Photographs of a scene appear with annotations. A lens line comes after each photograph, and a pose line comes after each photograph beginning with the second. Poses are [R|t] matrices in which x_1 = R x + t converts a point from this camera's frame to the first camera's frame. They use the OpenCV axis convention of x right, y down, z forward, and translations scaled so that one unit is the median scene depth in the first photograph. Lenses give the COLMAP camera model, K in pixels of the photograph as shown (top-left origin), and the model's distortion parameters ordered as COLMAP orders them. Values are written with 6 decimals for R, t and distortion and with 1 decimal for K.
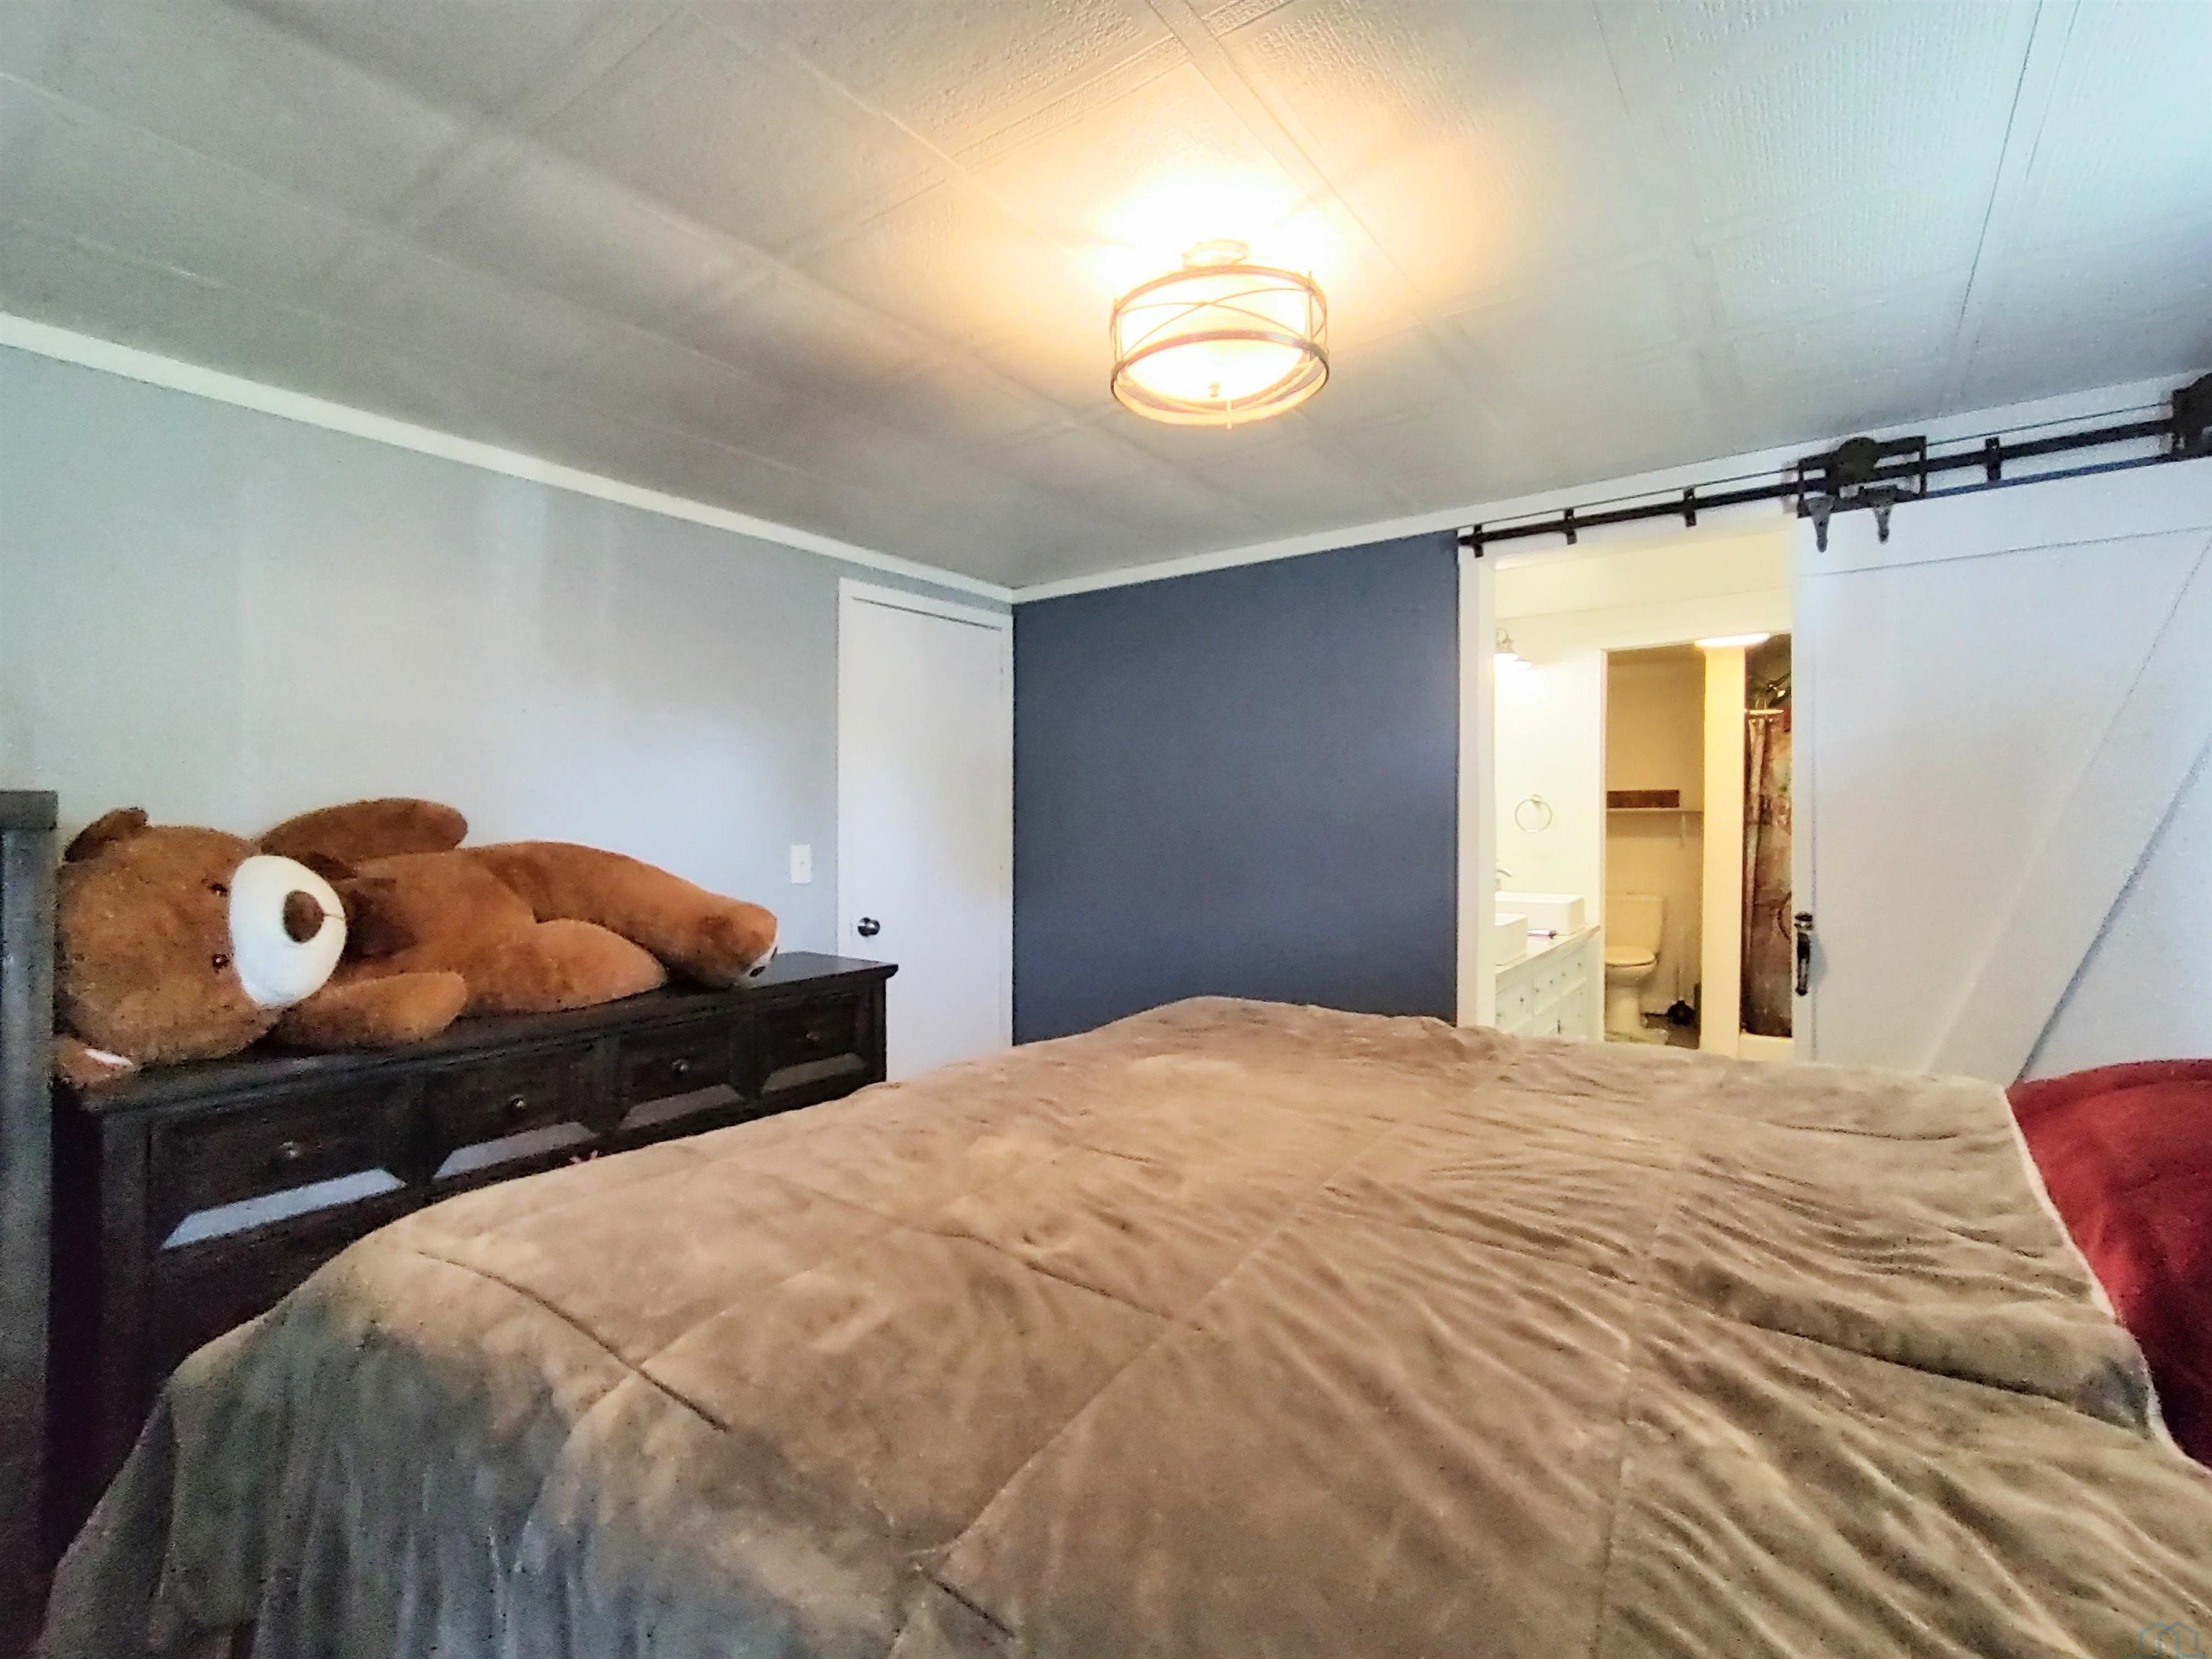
lens RADIAL K [[1007.2, 0, 1104.9], [0, 1007.2, 830.5], [0, 0, 1]] dist [-0.004521, 0.000962]
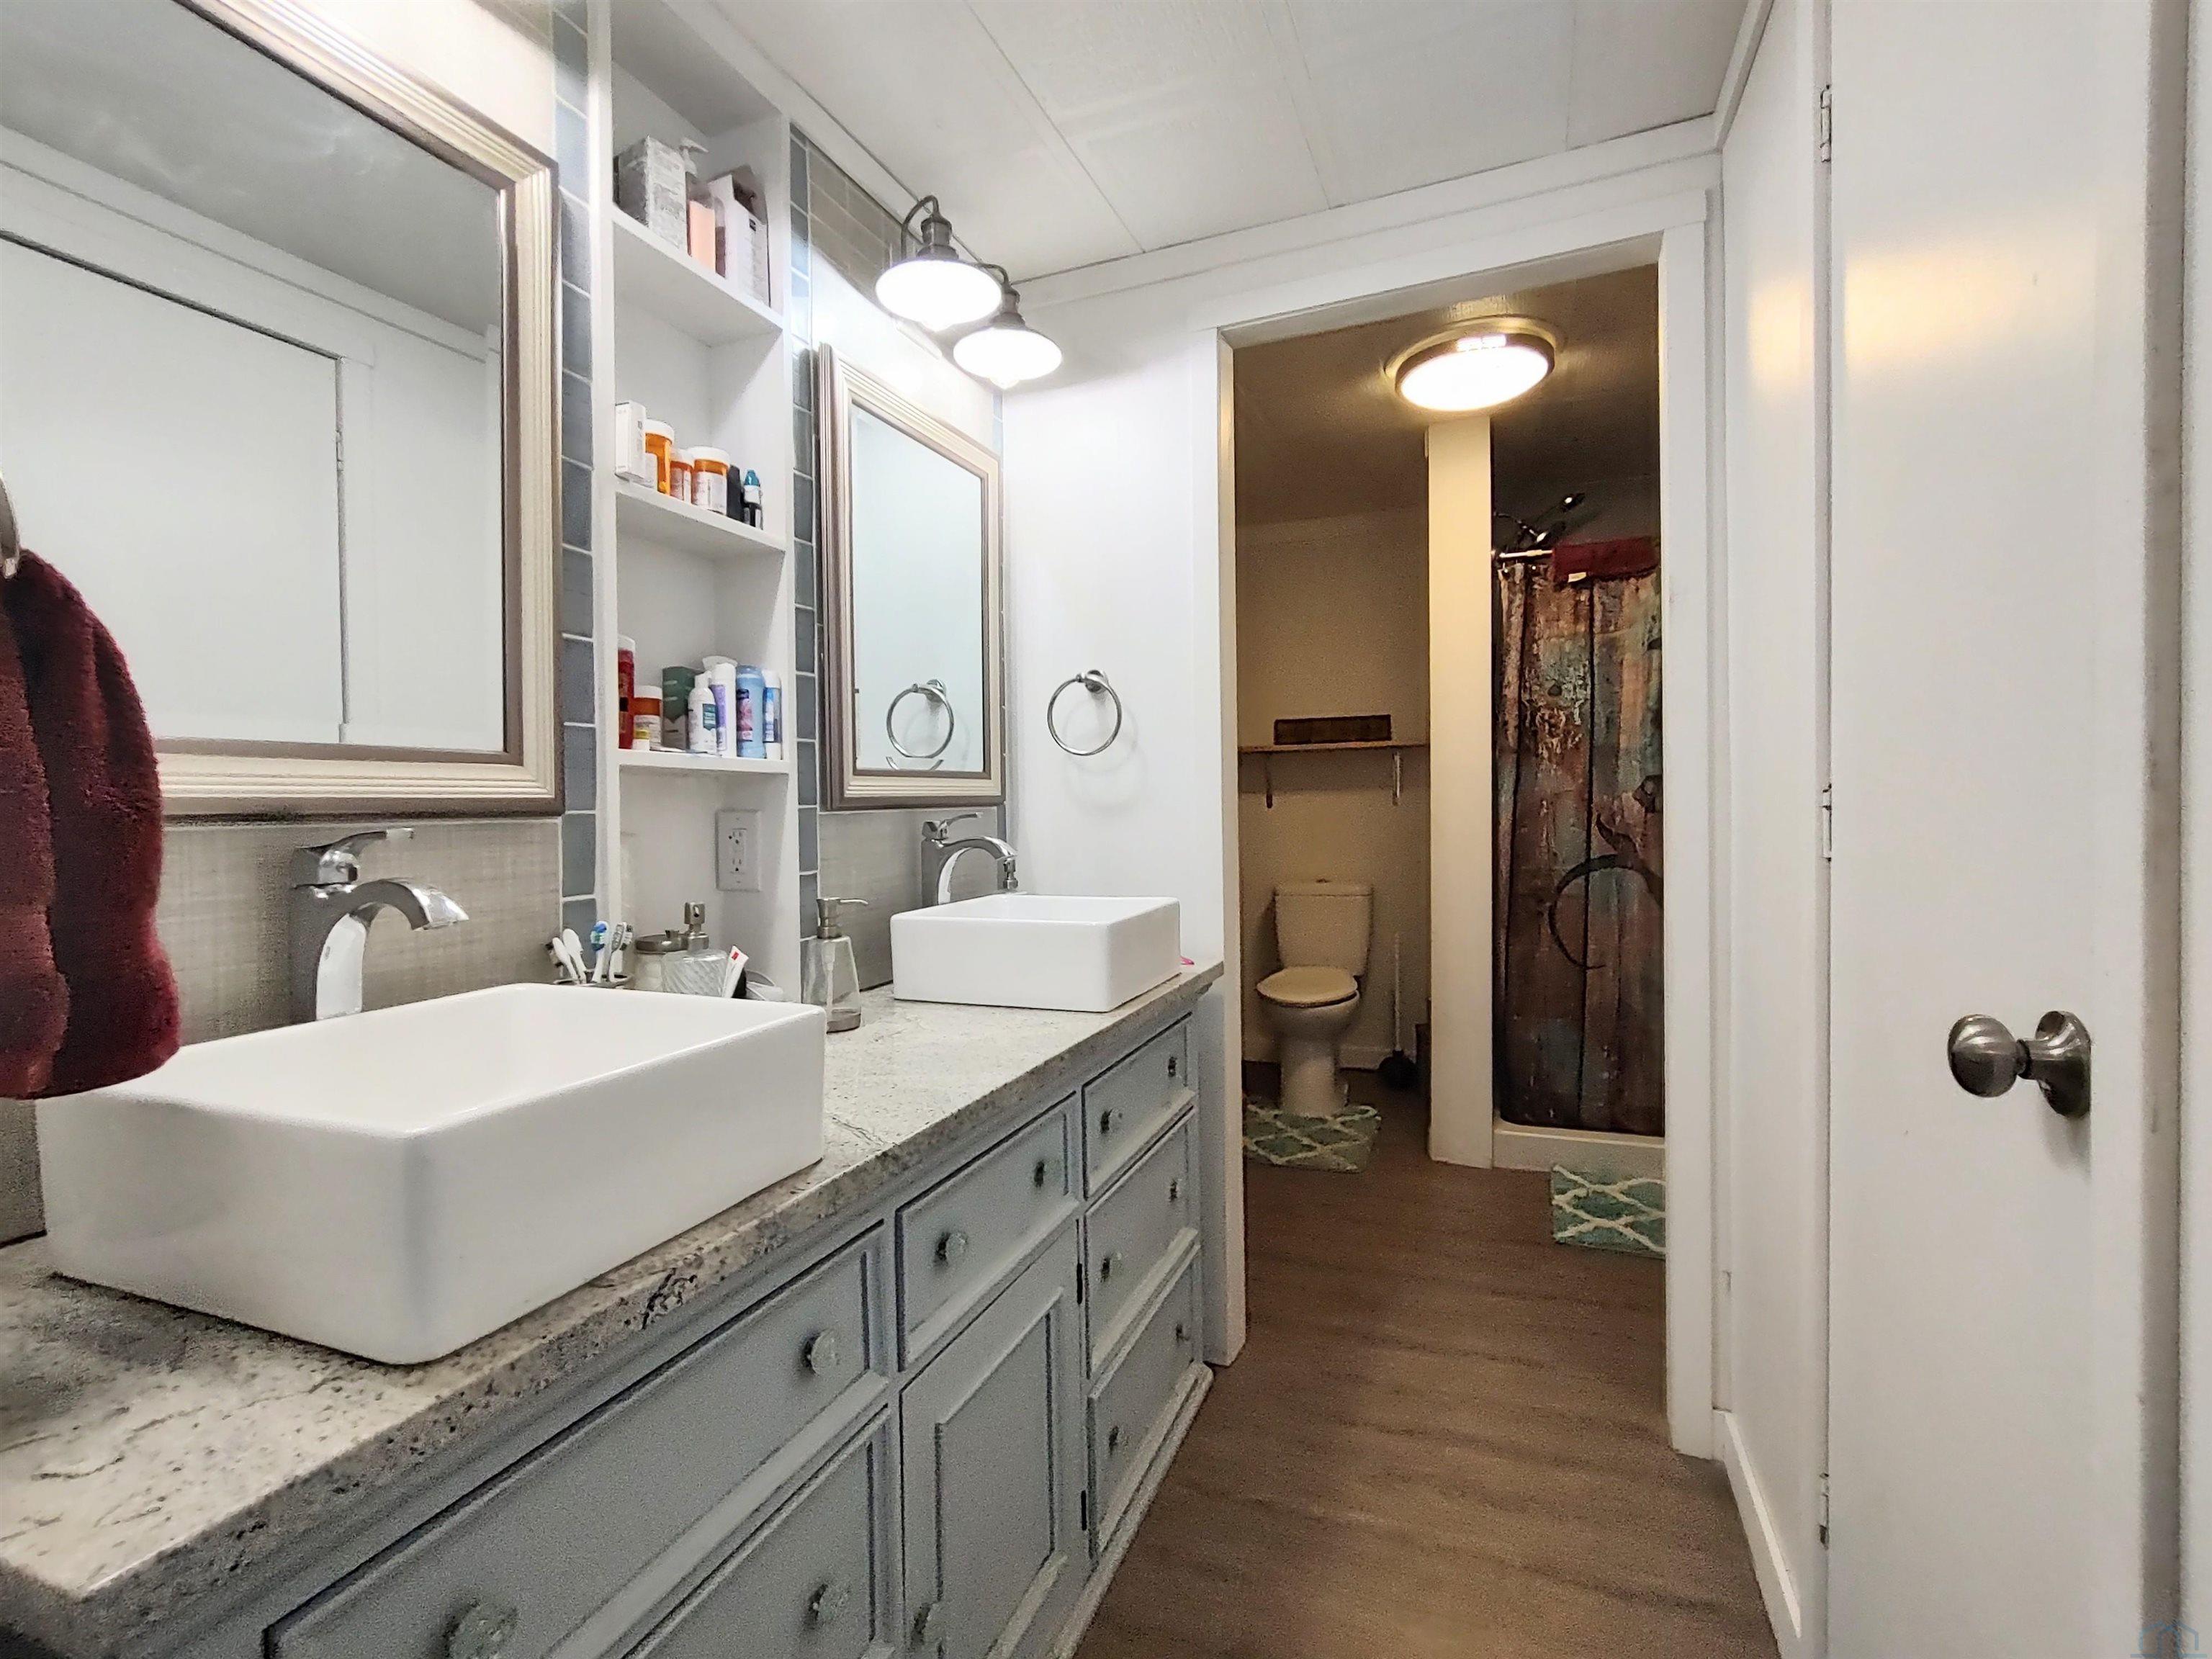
lens RADIAL K [[1007.2, 0, 1106.0], [0, 1007.2, 821.6], [0, 0, 1]] dist [-0.004521, 0.000962]
pose [[0.972126, -0.016416, 0.233885, 0.289263], [0.016490, 0.999863, 0.001638, 0.026364], [-0.233880, 0.002264, 0.972263, 0.497329]]
